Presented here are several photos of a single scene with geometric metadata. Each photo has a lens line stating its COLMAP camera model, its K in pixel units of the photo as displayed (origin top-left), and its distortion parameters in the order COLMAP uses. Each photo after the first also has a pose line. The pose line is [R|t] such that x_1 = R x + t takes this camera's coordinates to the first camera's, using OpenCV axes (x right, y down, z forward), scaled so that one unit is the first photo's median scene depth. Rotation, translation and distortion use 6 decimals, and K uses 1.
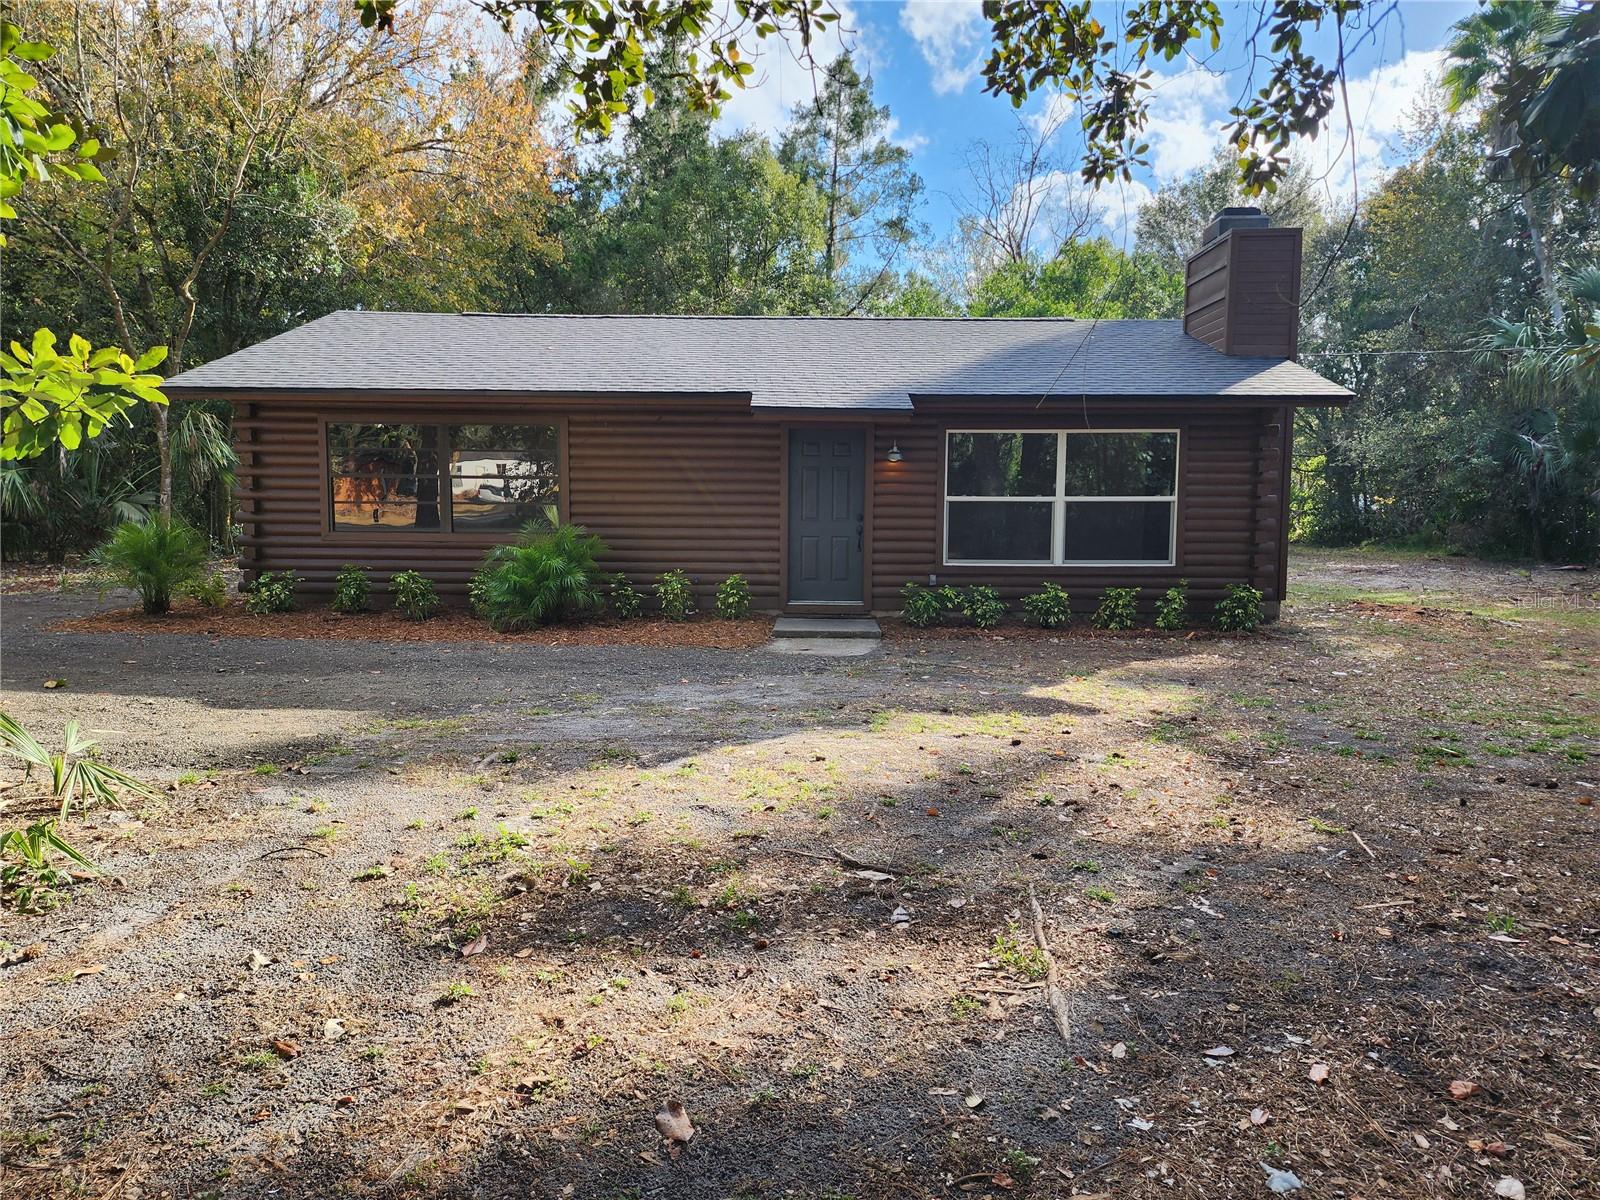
lens RADIAL K [[1078.1, 0, 793.3], [0, 1078.1, 593.9], [0, 0, 1]] dist [0.082050, -0.062755]
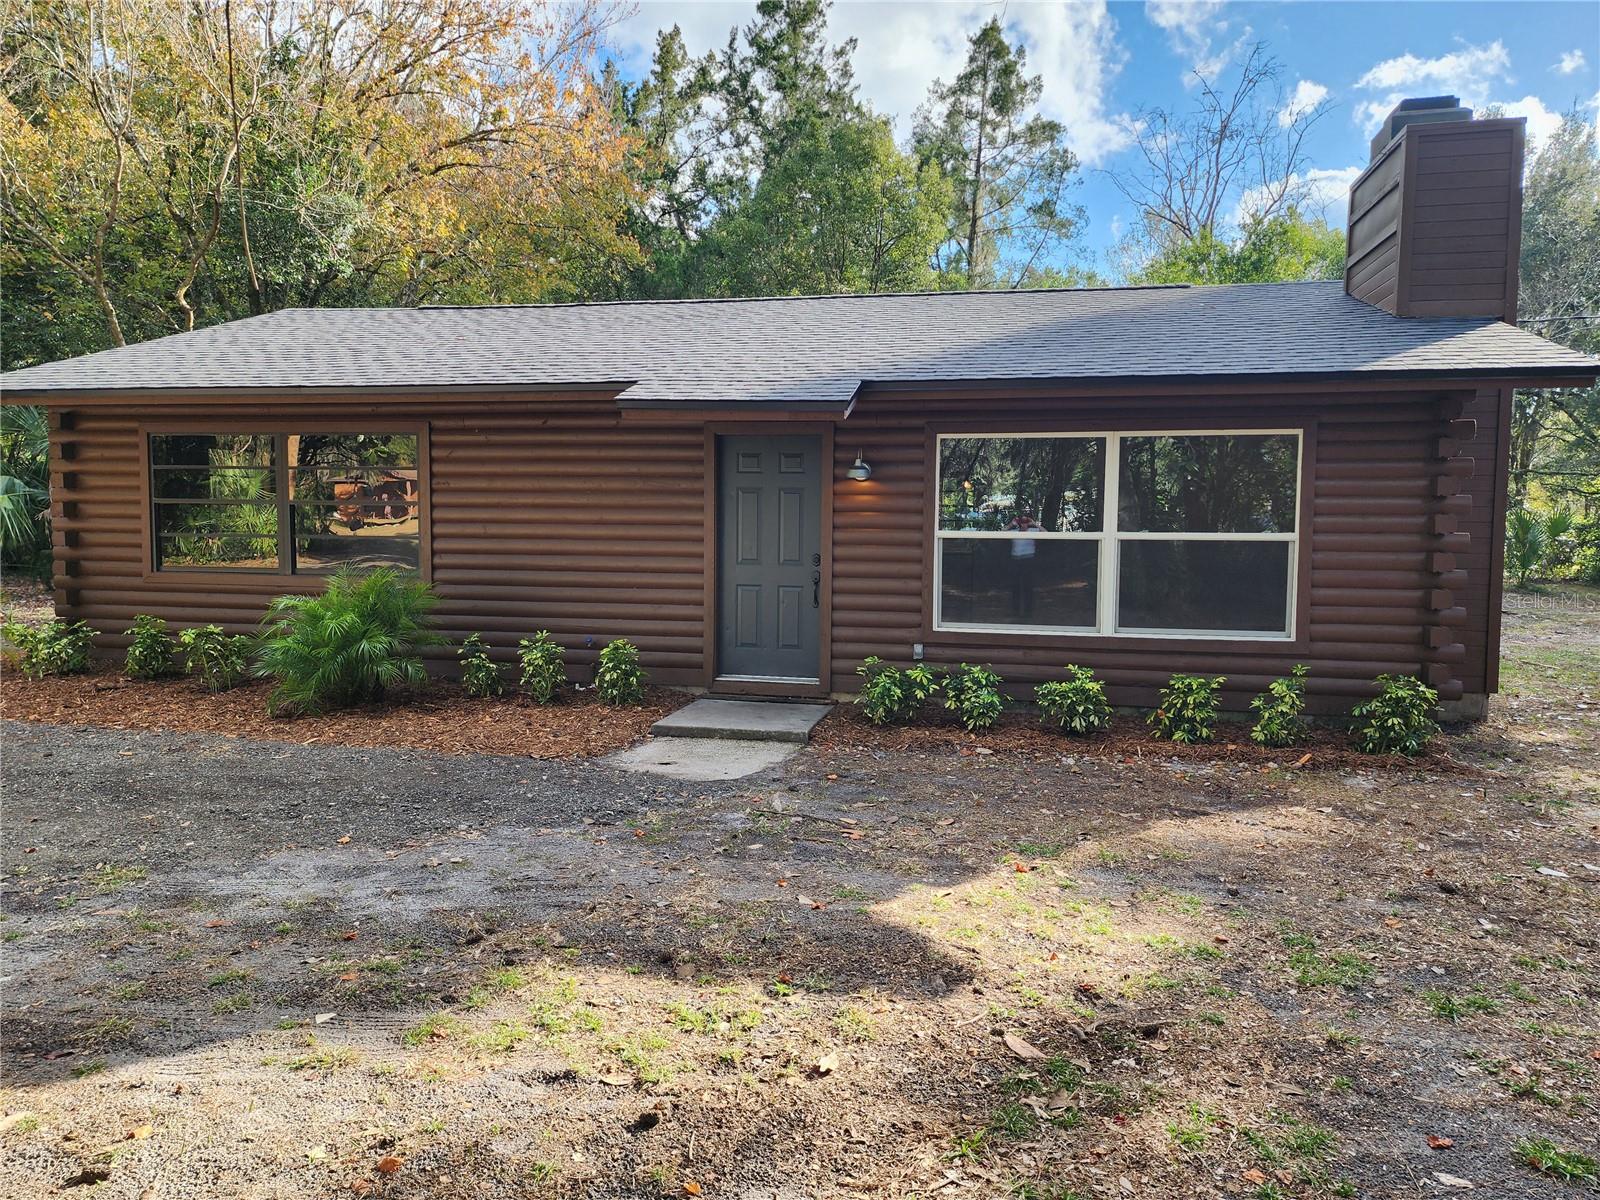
lens RADIAL K [[1078.1, 0, 793.3], [0, 1078.1, 593.9], [0, 0, 1]] dist [0.082050, -0.062755]
pose [[0.981239, 0.016517, -0.192084, 0.183853], [-0.020617, 0.999600, -0.019363, -0.034888], [0.191687, 0.022960, 0.981187, 0.309177]]
